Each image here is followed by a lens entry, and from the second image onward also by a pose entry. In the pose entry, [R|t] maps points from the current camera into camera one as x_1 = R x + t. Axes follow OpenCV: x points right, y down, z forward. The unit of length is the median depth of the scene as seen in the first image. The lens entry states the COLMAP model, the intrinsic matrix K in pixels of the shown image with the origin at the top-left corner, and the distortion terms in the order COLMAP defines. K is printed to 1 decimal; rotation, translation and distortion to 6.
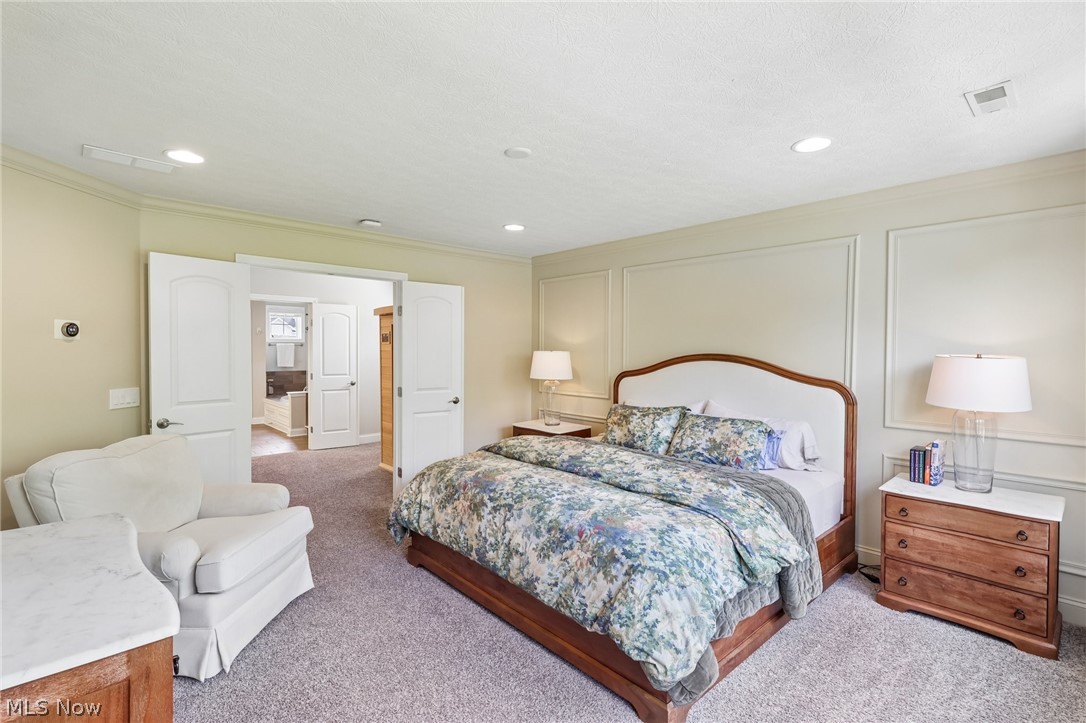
lens RADIAL K [[501.8, 0, 544.9], [0, 501.8, 361.5], [0, 0, 1]] dist [-0.002189, 0.002271]
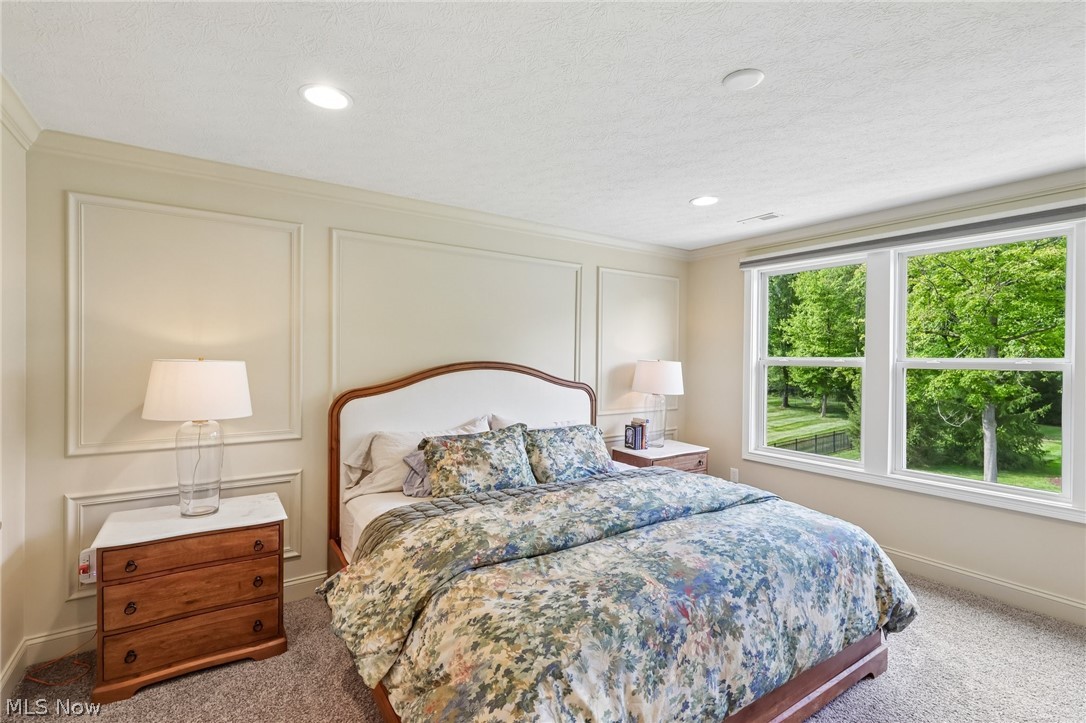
lens RADIAL K [[501.8, 0, 542.9], [0, 501.8, 356.3], [0, 0, 1]] dist [-0.002189, 0.002271]
pose [[0.152807, -0.004625, 0.988245, -0.742859], [0.022609, 0.999744, 0.001183, -0.032892], [-0.987997, 0.022163, 0.152873, 1.091108]]
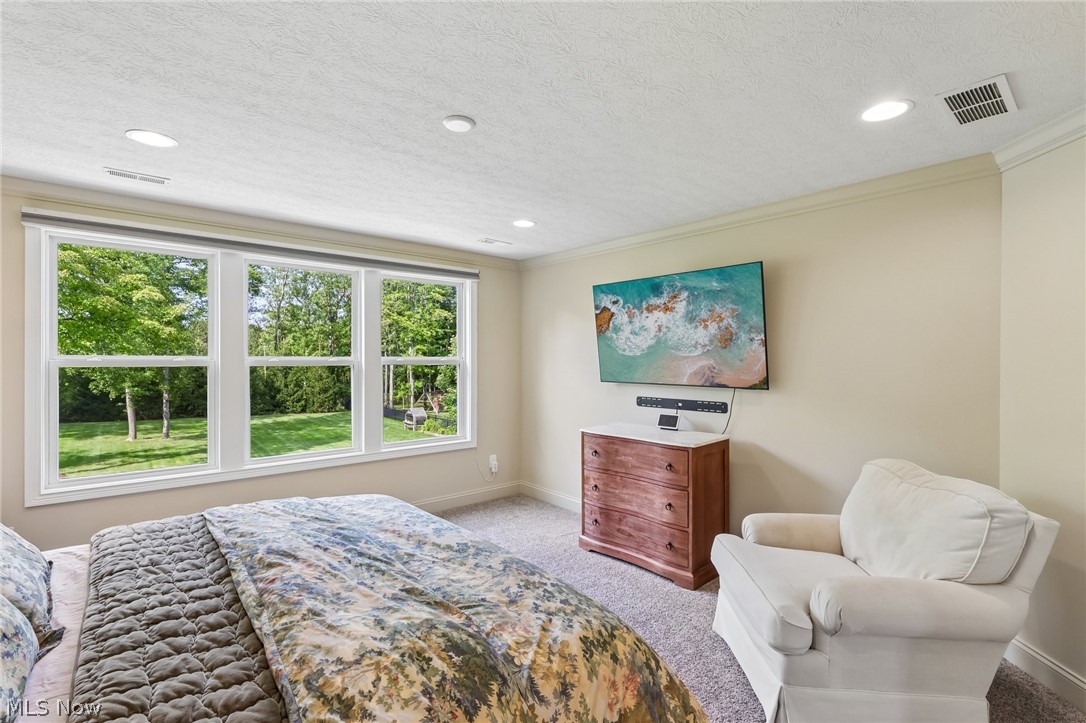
lens RADIAL K [[501.8, 0, 539.5], [0, 501.8, 359.9], [0, 0, 1]] dist [-0.002189, 0.002271]
pose [[-0.998814, -0.008956, 0.047868, 0.007061], [-0.007401, 0.999442, 0.032575, -0.053205], [-0.048133, 0.032182, -0.998322, 1.969752]]
